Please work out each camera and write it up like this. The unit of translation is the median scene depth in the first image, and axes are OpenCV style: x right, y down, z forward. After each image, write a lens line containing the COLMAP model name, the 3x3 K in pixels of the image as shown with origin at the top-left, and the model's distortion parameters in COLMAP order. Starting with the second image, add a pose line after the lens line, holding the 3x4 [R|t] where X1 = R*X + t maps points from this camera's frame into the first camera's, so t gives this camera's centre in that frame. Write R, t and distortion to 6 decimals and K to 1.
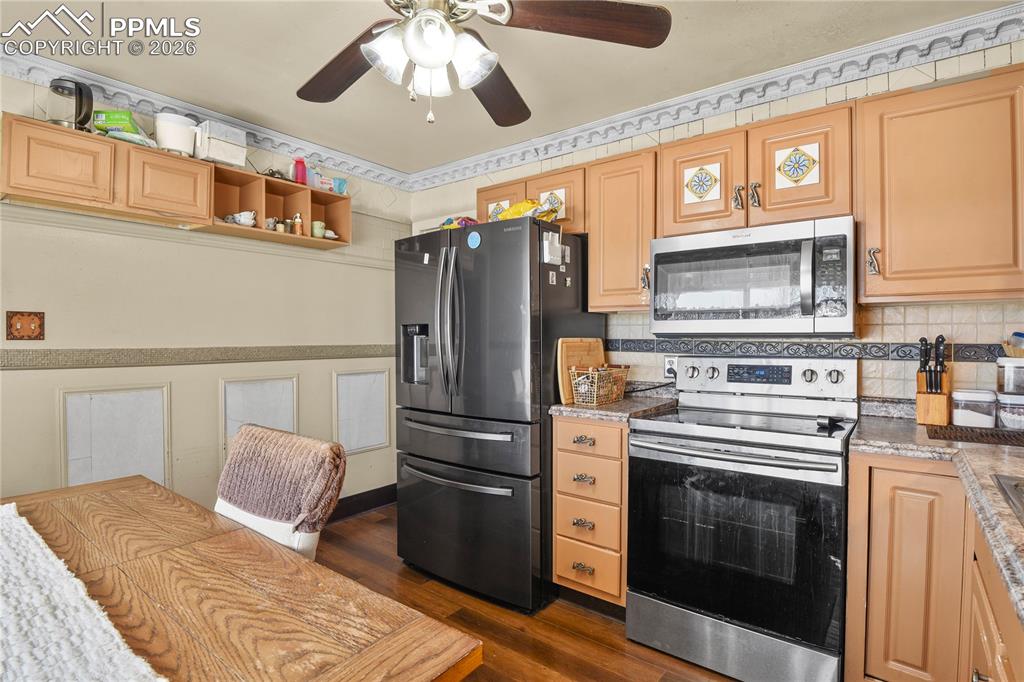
lens RADIAL K [[506.7, 0, 521.1], [0, 506.7, 342.7], [0, 0, 1]] dist [-0.016157, -0.000953]
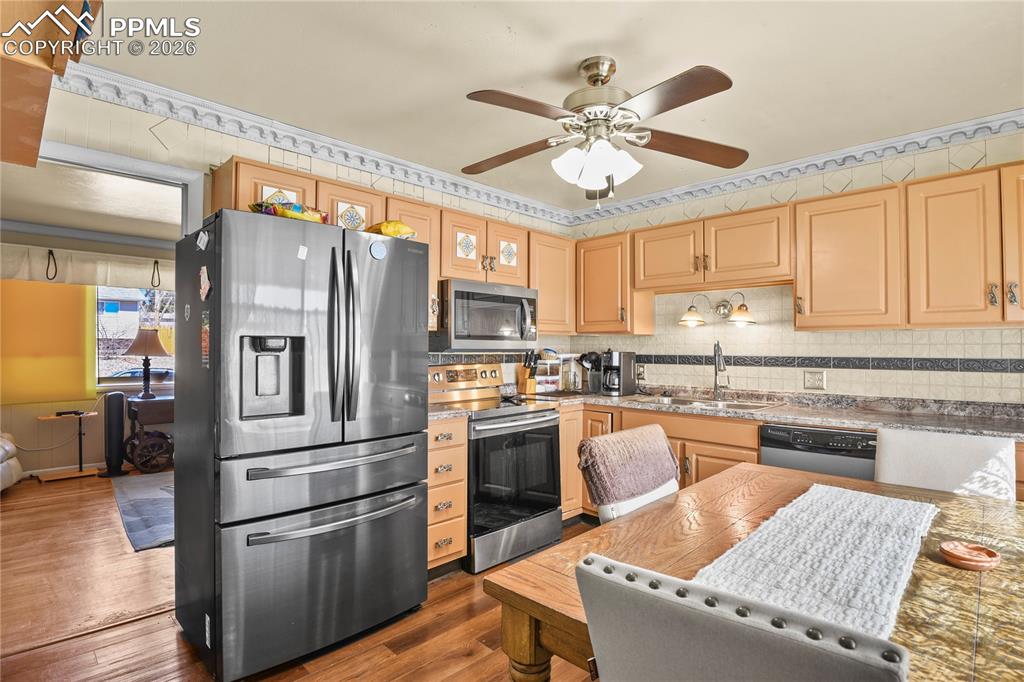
lens RADIAL K [[506.7, 0, 513.5], [0, 506.7, 344.0], [0, 0, 1]] dist [-0.016157, -0.000953]
pose [[0.130886, 0.010689, 0.991340, -1.085495], [0.014907, 0.999808, -0.012749, -0.011809], [-0.991285, 0.016446, 0.130701, 0.690372]]
